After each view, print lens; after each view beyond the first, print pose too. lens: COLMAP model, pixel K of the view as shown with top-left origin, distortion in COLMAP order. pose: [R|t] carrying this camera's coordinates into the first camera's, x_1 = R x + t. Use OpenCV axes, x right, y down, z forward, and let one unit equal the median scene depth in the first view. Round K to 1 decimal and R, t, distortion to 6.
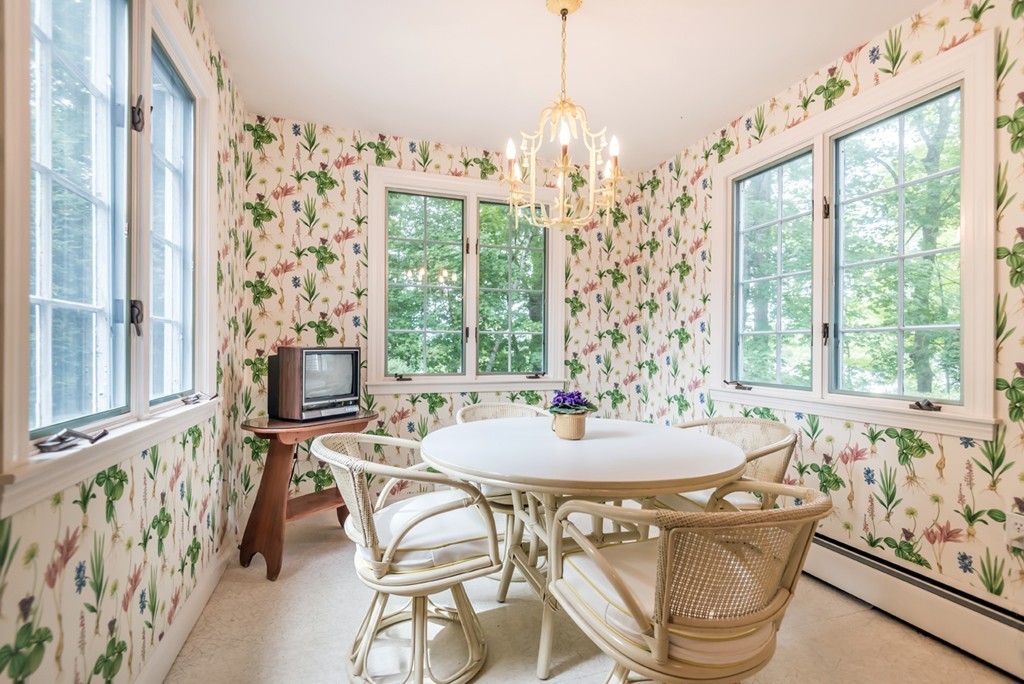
lens RADIAL K [[468.0, 0, 511.8], [0, 468.0, 345.7], [0, 0, 1]] dist [-0.005674, -0.001965]
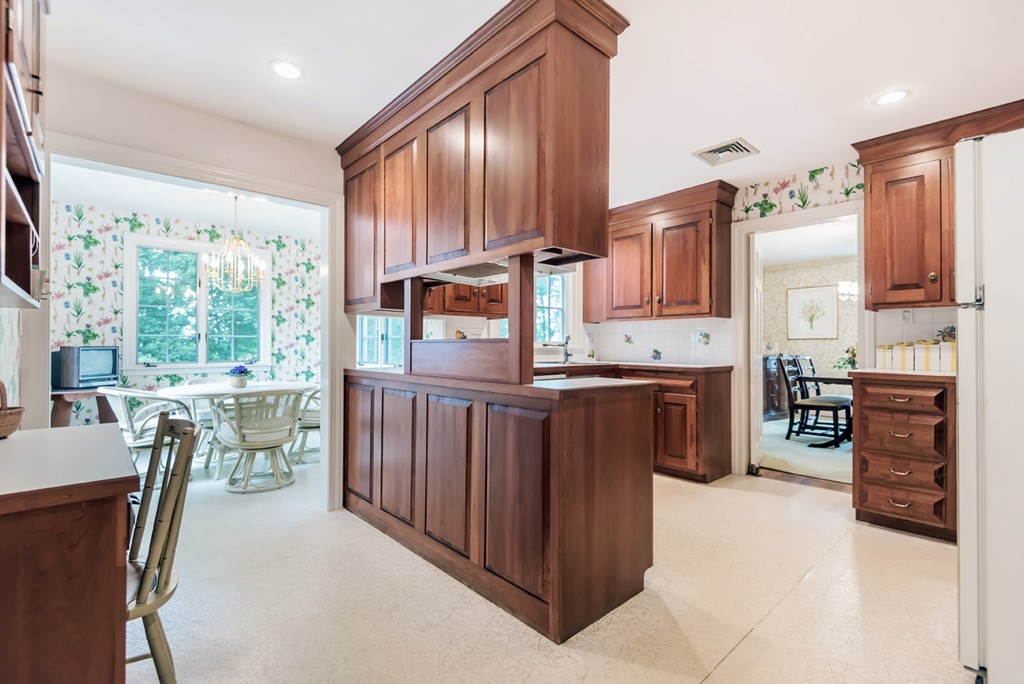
lens RADIAL K [[468.0, 0, 514.0], [0, 468.0, 338.3], [0, 0, 1]] dist [-0.005674, -0.001965]
pose [[0.912654, 0.001195, 0.408732, 0.217806], [0.001639, 0.999977, -0.006584, -0.008835], [-0.408730, 0.006679, 0.912631, -0.832626]]
